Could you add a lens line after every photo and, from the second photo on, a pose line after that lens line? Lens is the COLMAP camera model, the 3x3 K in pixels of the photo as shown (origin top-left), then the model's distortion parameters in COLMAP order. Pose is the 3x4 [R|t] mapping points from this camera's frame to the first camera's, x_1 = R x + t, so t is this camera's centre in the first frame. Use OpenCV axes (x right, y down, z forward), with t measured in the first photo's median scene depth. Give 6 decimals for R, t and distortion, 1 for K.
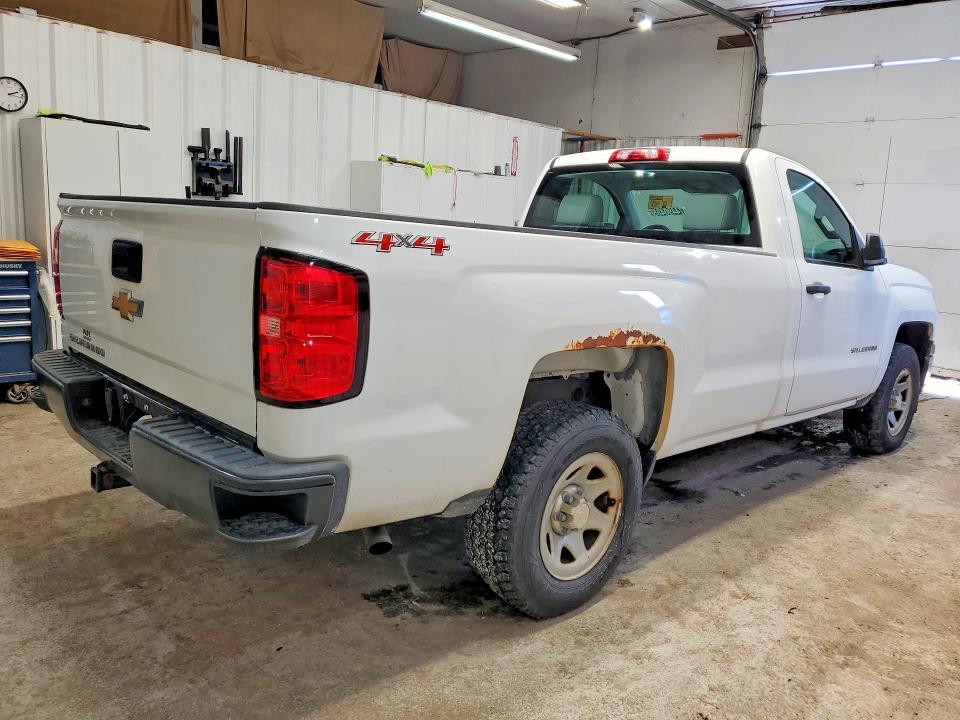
lens RADIAL K [[806.3, 0, 495.6], [0, 806.3, 360.7], [0, 0, 1]] dist [0.042607, -0.006682]
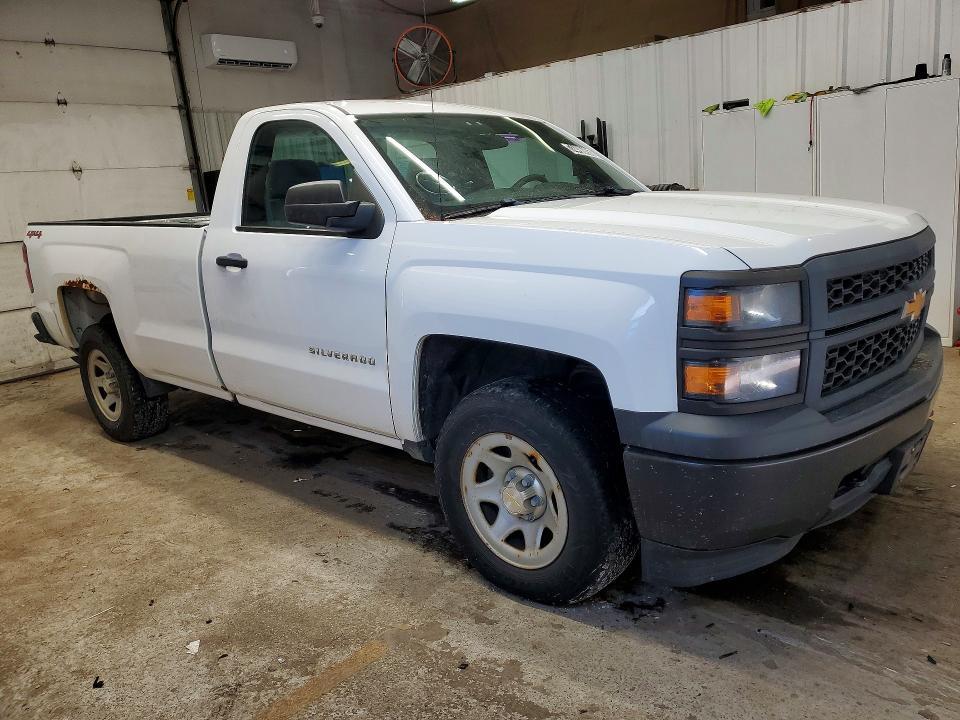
lens RADIAL K [[806.3, 0, 495.6], [0, 806.3, 360.7], [0, 0, 1]] dist [0.042607, -0.006682]
pose [[-0.026058, 0.144211, -0.989204, 1.208724], [-0.092983, 0.984900, 0.146033, -0.130091], [0.995327, 0.095785, -0.012255, 1.231652]]
